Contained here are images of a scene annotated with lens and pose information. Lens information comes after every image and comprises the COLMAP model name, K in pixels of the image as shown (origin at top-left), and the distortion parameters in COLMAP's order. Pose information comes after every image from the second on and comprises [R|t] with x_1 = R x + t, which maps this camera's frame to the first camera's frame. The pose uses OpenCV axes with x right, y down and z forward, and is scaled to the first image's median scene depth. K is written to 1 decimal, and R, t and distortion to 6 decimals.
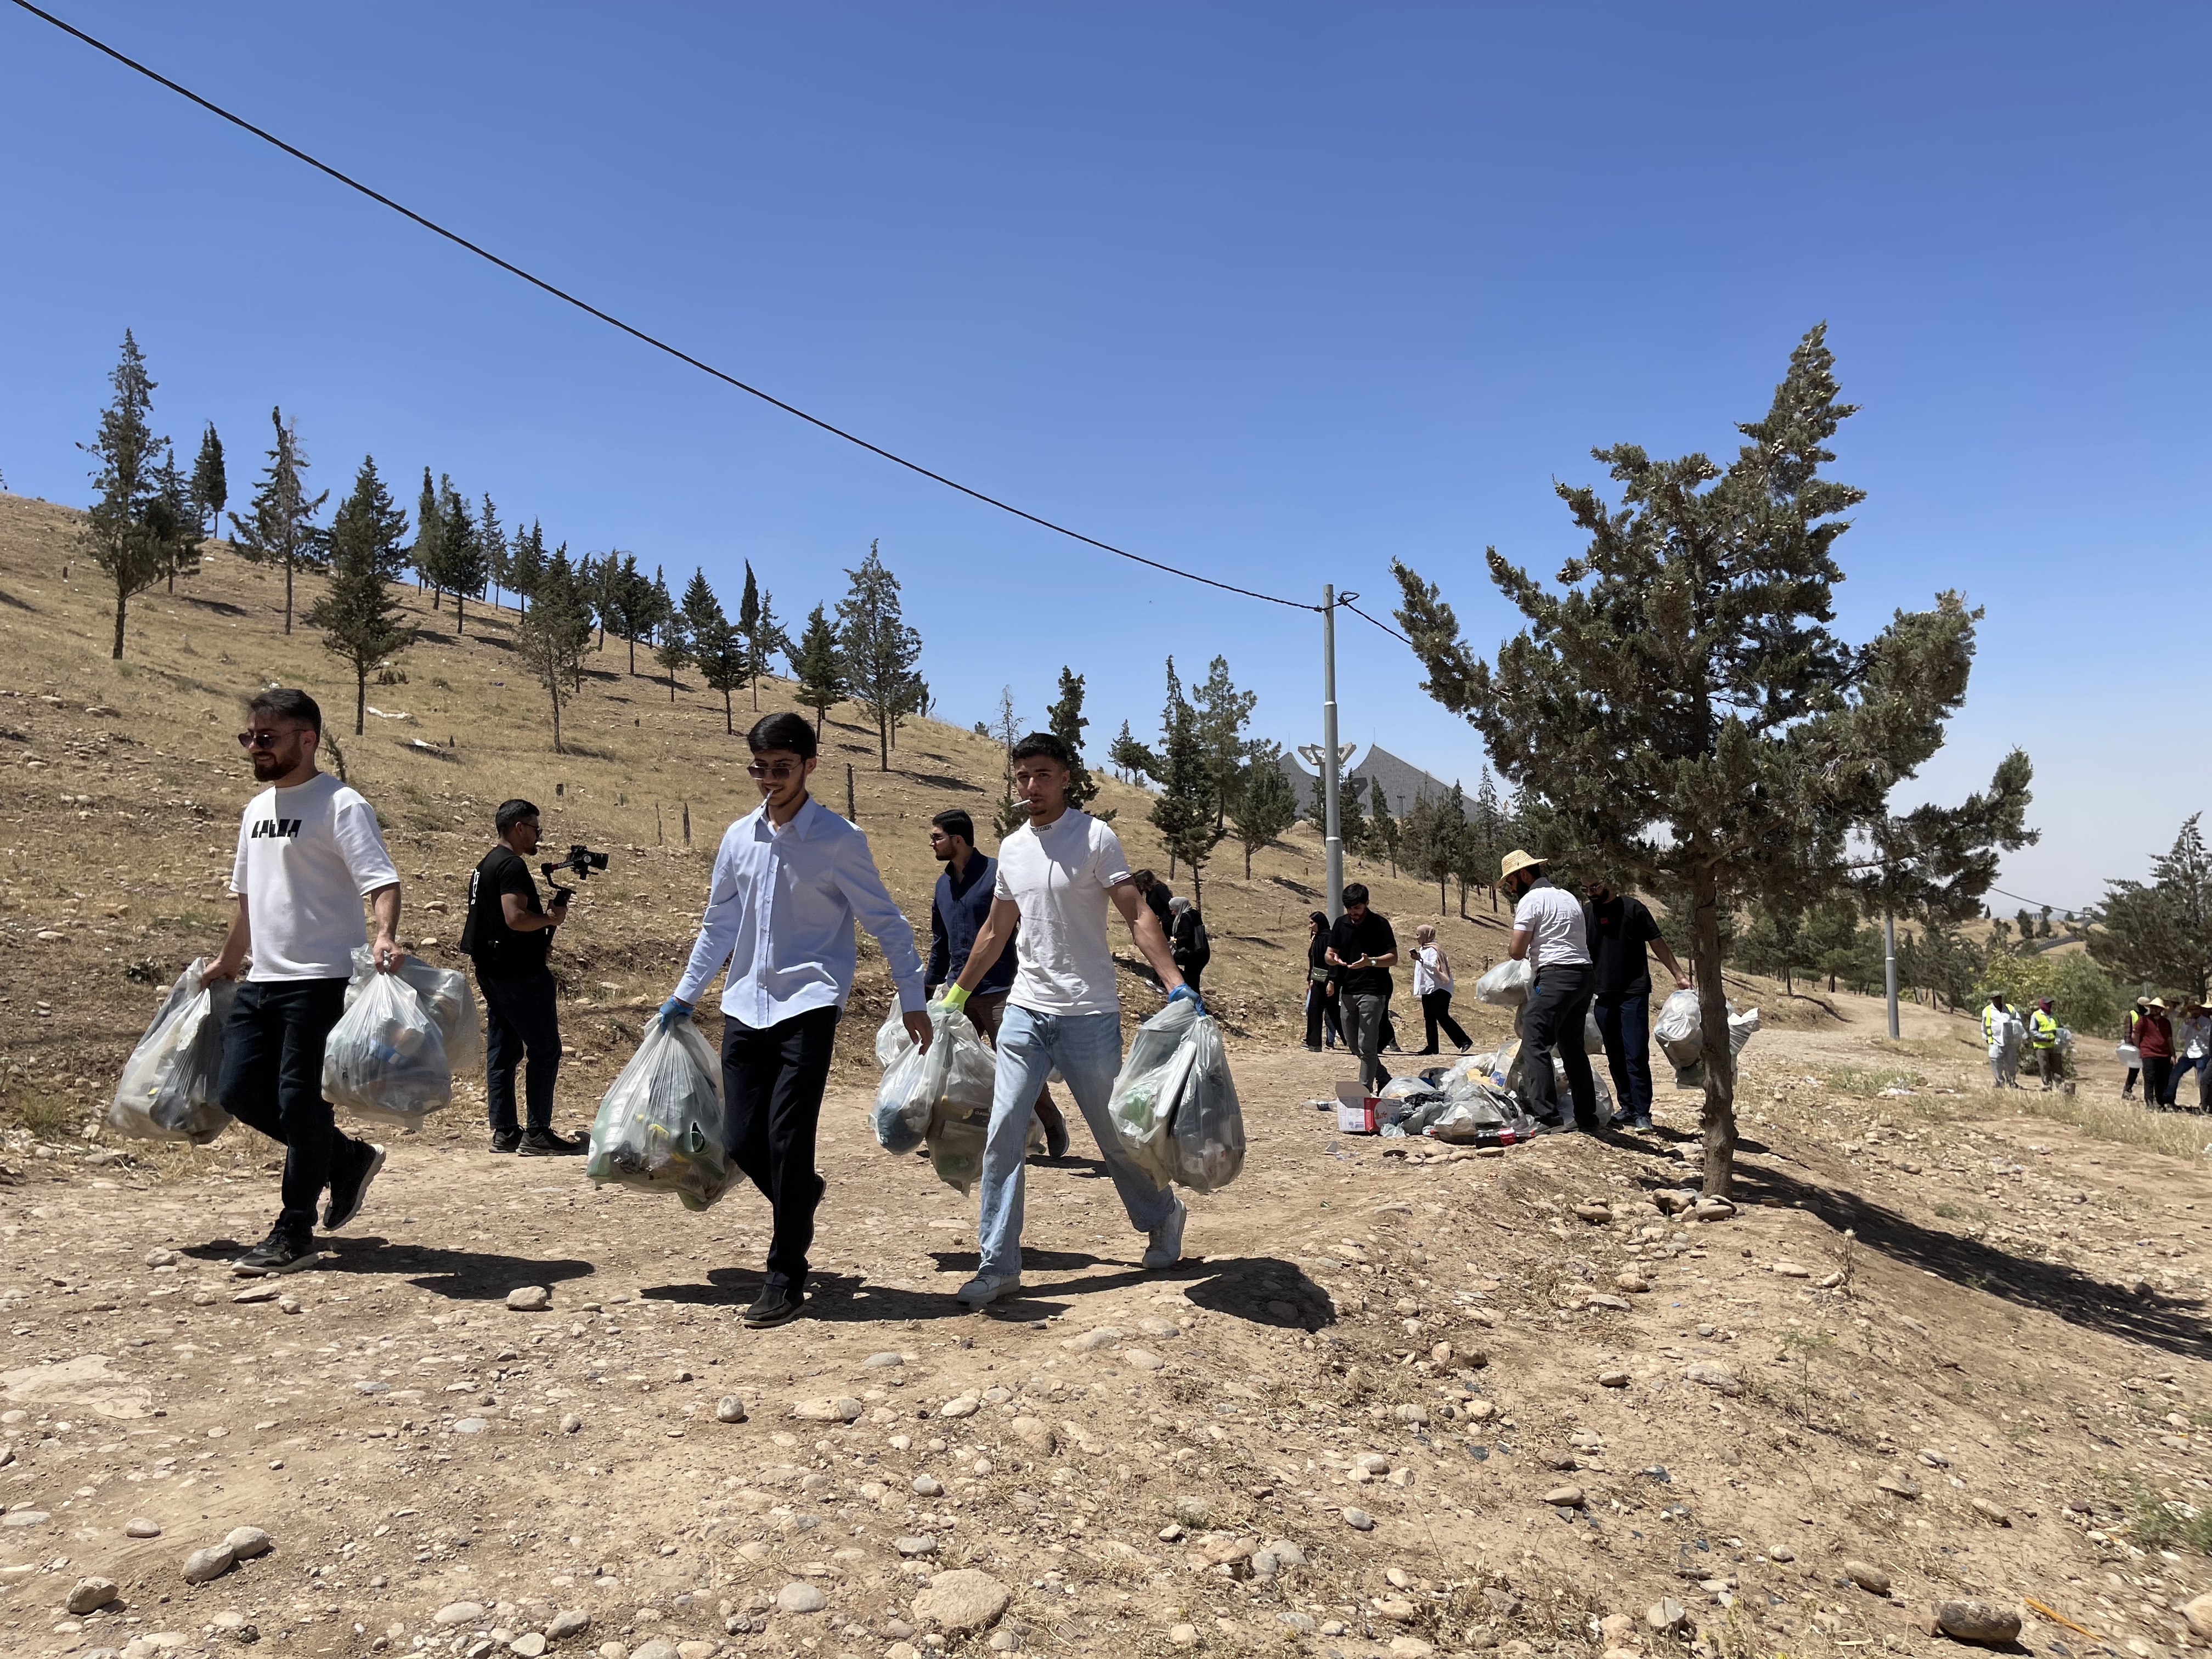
lens RADIAL K [[1703.9, 0, 1106.2], [0, 1703.9, 835.2], [0, 0, 1]] dist [0.075930, -0.080847]
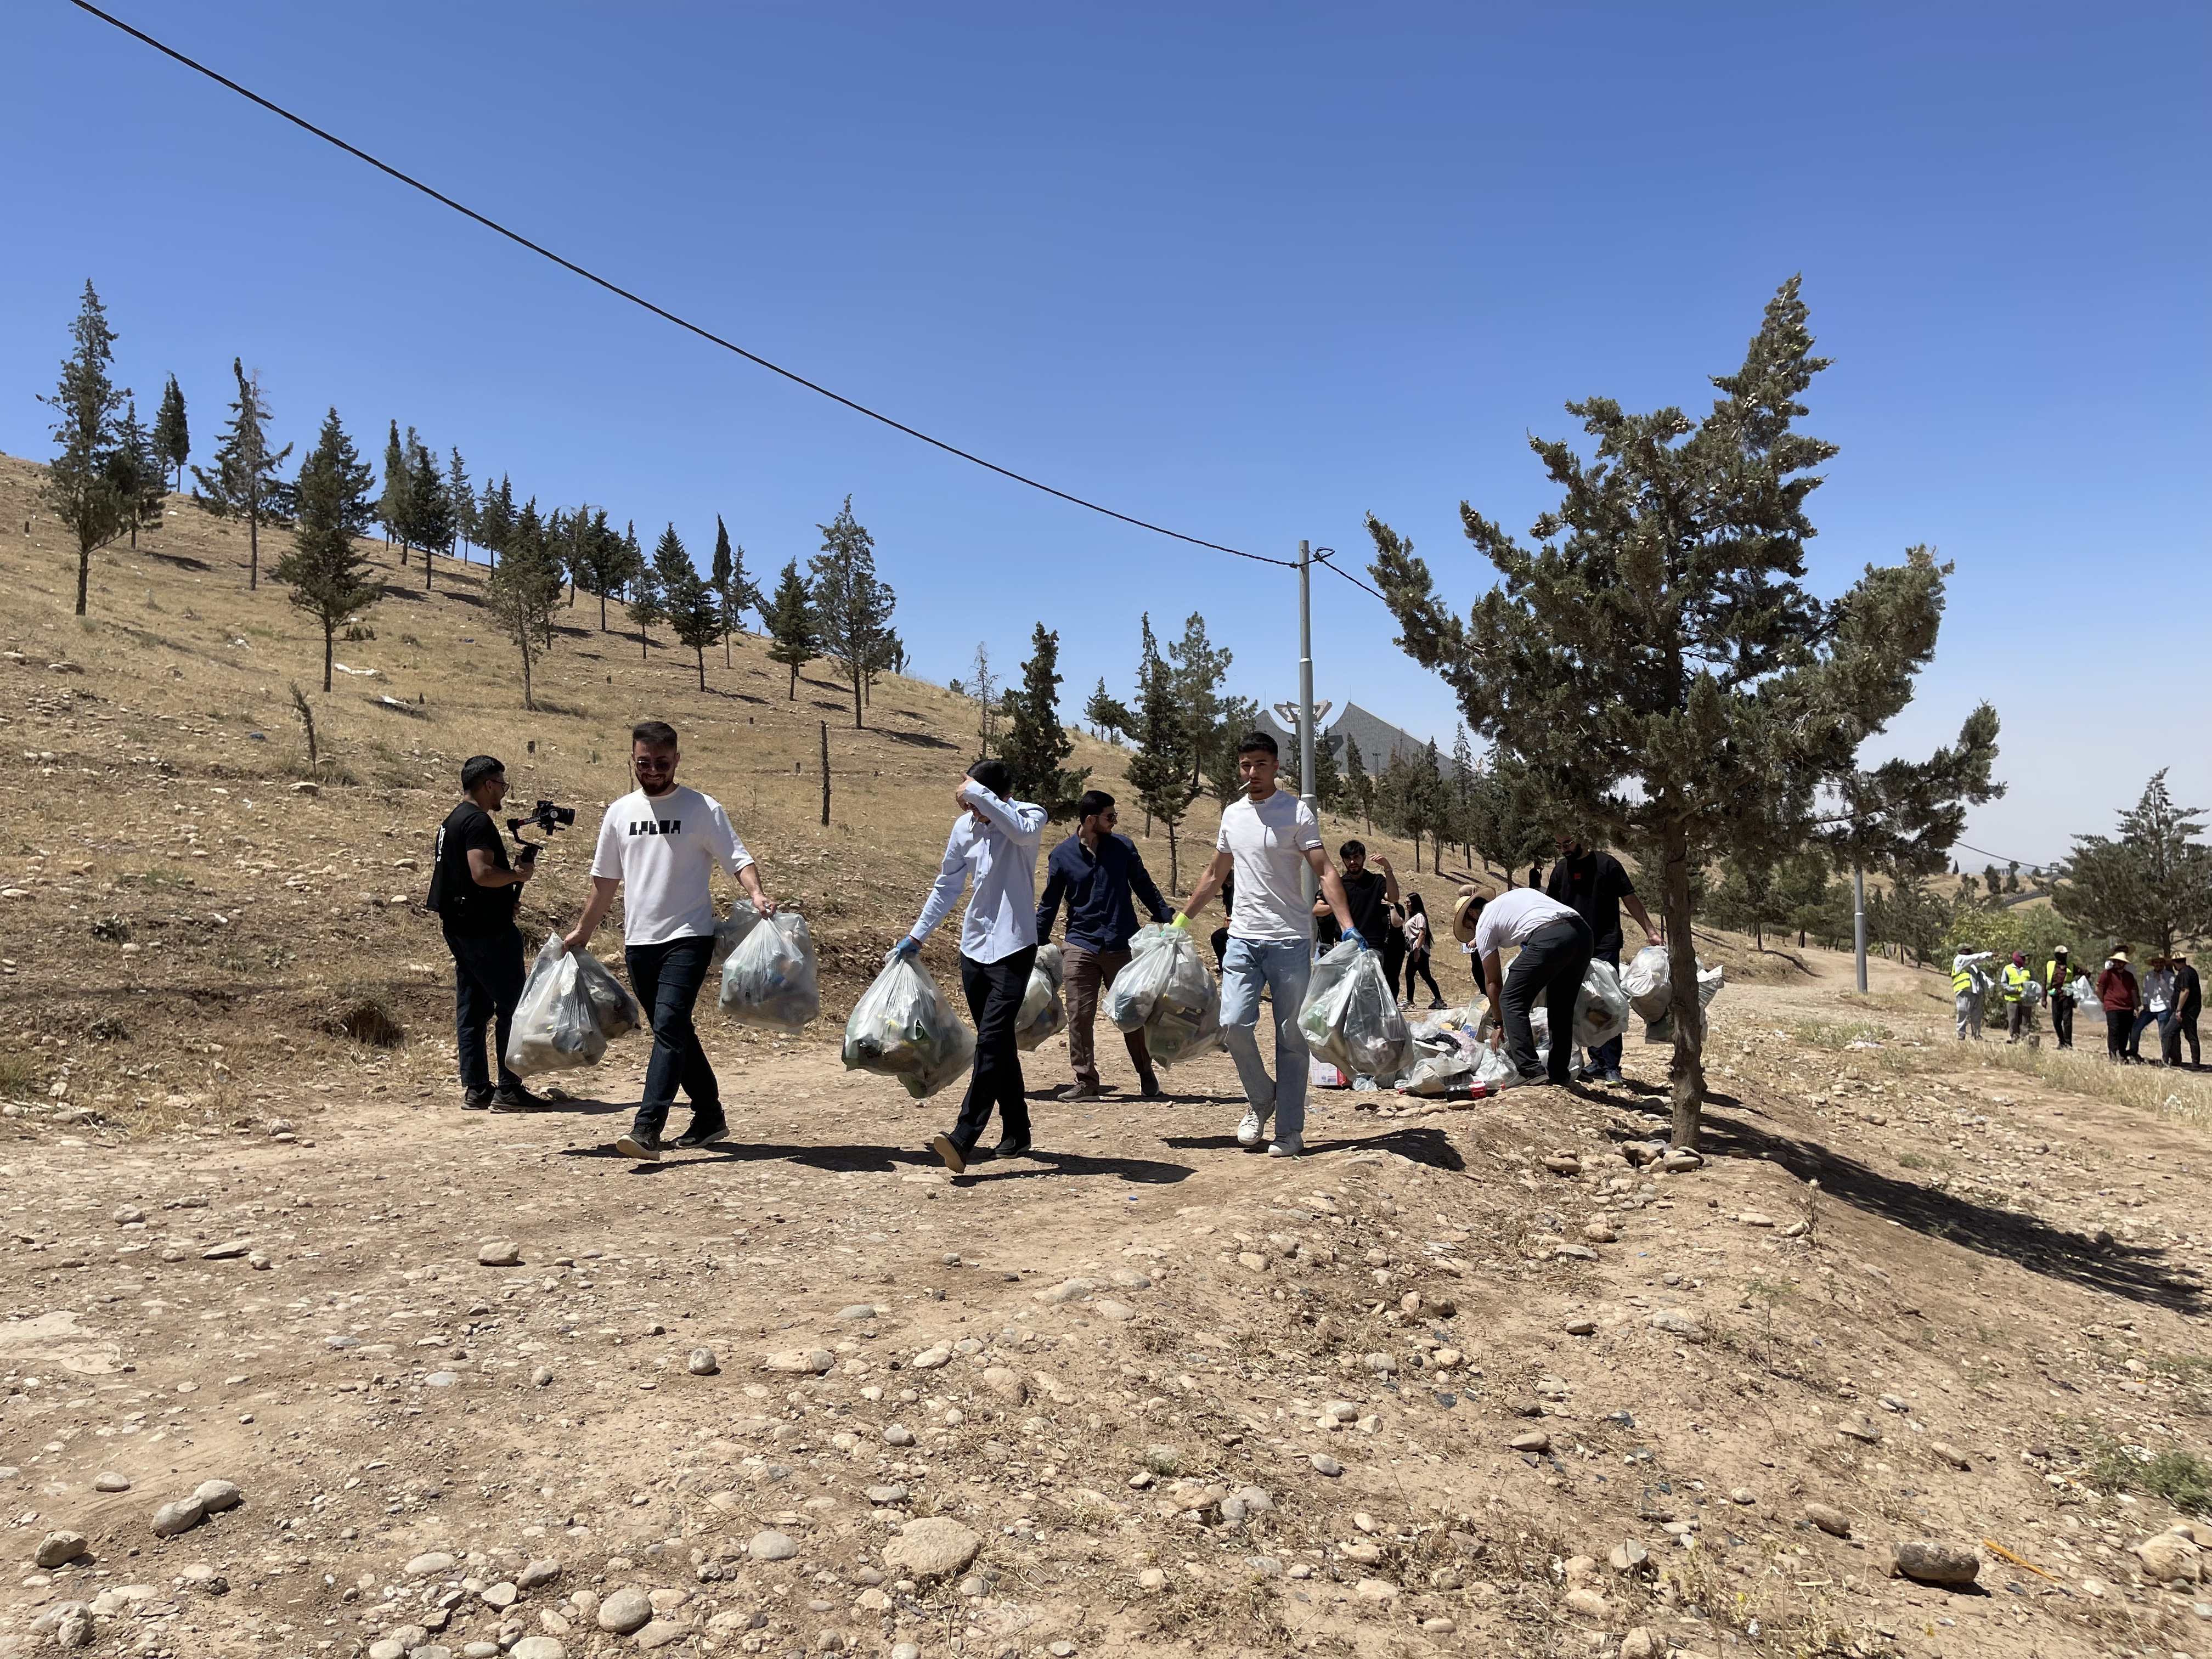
lens RADIAL K [[1703.9, 0, 1106.2], [0, 1703.9, 835.2], [0, 0, 1]] dist [0.075930, -0.080847]
pose [[0.999901, -0.001434, 0.013975, 0.001594], [0.001088, 0.999694, 0.024721, 0.001013], [-0.014006, -0.024703, 0.999597, 0.000806]]
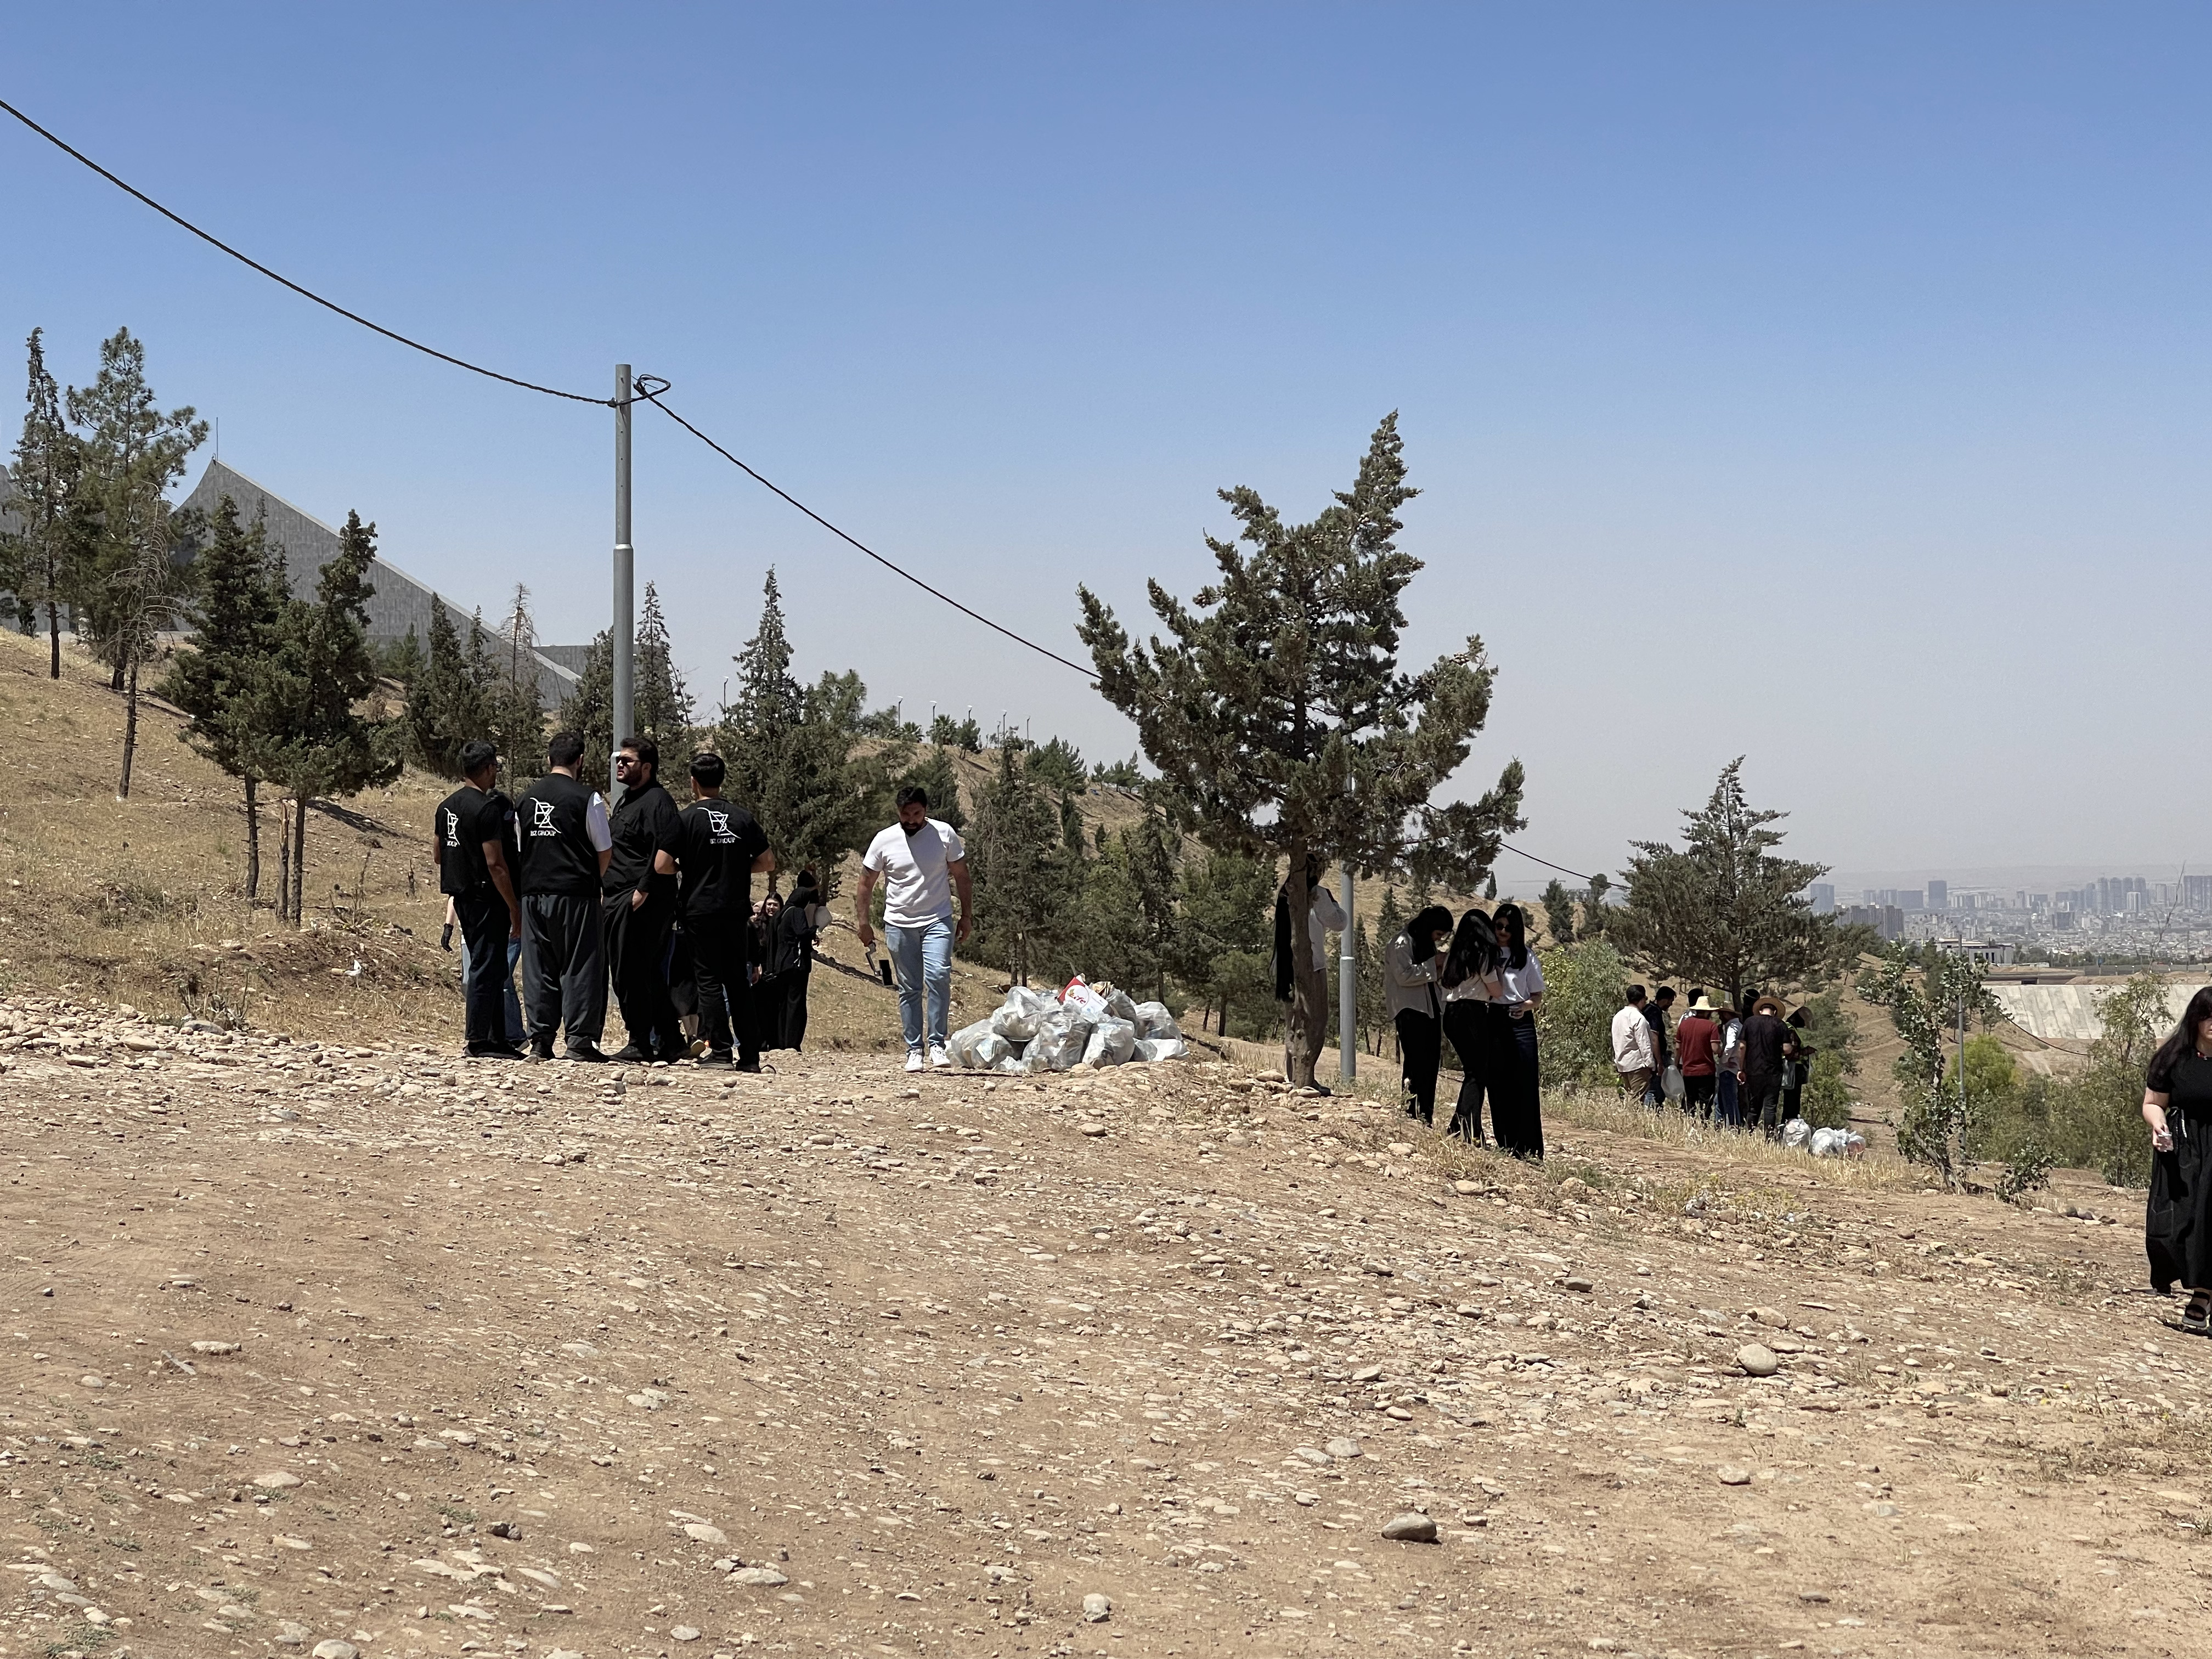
lens RADIAL K [[4172.7, 0, 1106.0], [0, 4172.7, 829.5], [0, 0, 1]] dist [0.052078, 2.503208]
pose [[0.928804, 0.023287, 0.369839, -0.955746], [-0.036833, 0.998883, 0.029607, -0.077324], [-0.368737, -0.041122, 0.928624, -1.872985]]
